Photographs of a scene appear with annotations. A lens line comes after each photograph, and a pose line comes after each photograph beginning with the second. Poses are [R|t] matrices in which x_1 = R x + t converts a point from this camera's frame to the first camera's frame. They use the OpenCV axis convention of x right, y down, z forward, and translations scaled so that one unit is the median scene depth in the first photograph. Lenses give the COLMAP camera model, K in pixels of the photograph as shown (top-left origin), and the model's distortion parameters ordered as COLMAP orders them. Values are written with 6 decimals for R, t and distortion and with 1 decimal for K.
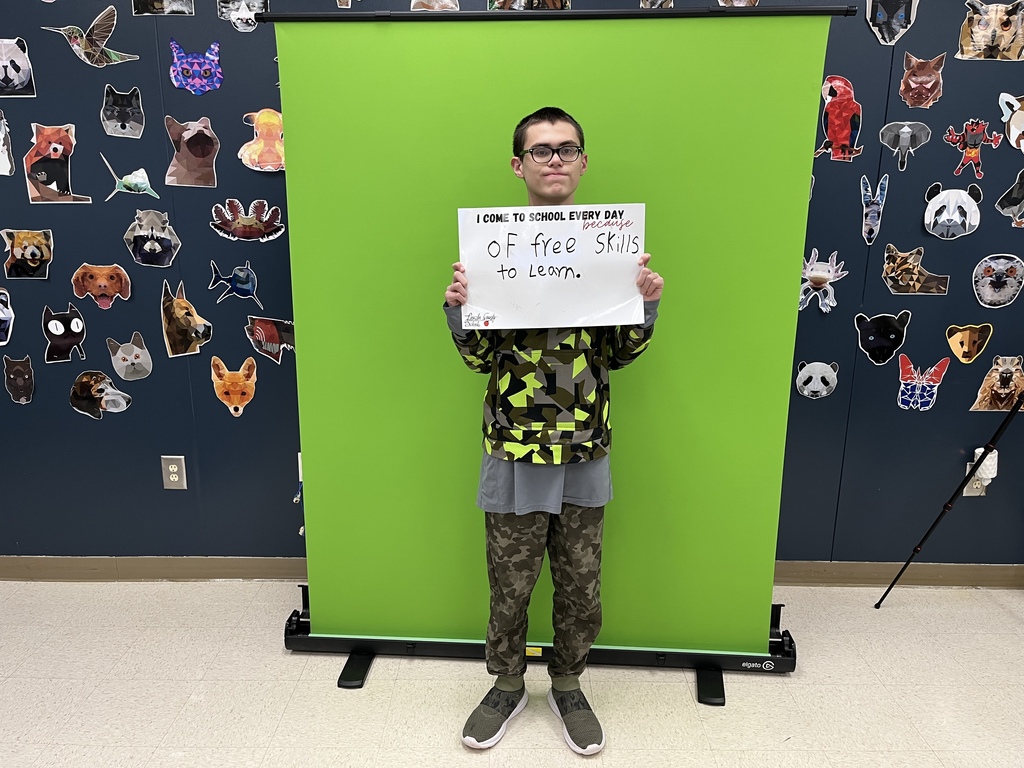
lens RADIAL K [[779.0, 0, 508.3], [0, 779.0, 384.0], [0, 0, 1]] dist [0.034898, -0.055590]
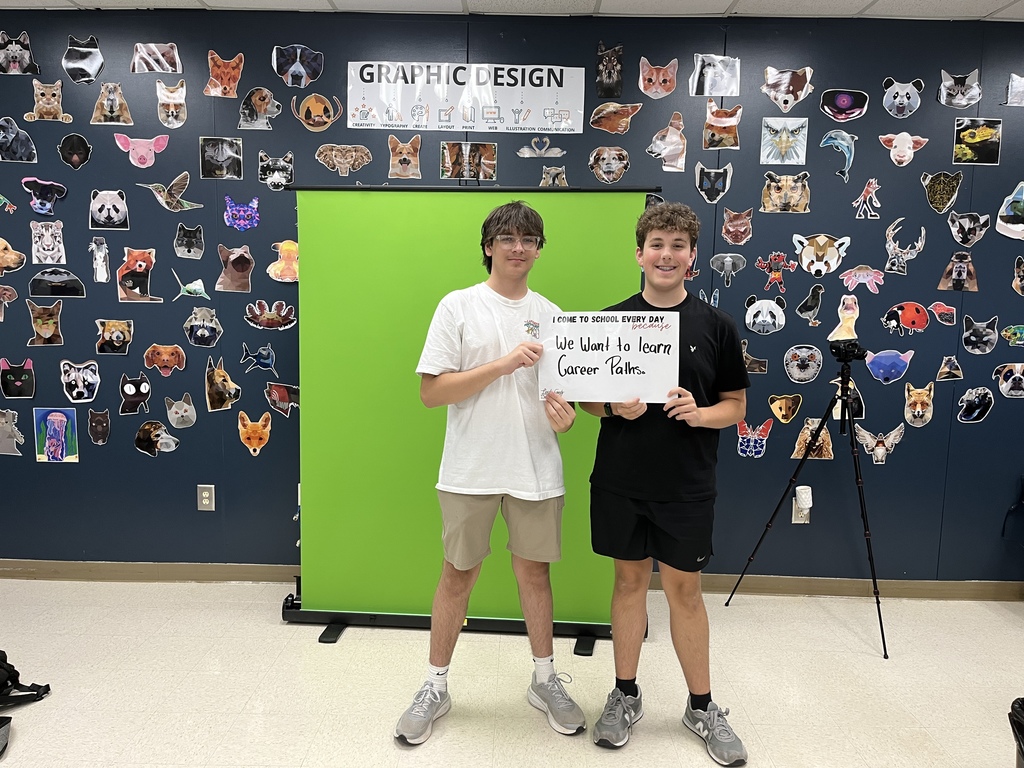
lens RADIAL K [[779.0, 0, 510.5], [0, 779.0, 386.9], [0, 0, 1]] dist [0.034898, -0.055590]
pose [[0.999914, 0.011643, -0.006051, 0.113091], [-0.012327, 0.991547, -0.129161, 0.098044], [0.004496, 0.129225, 0.991605, -0.391026]]
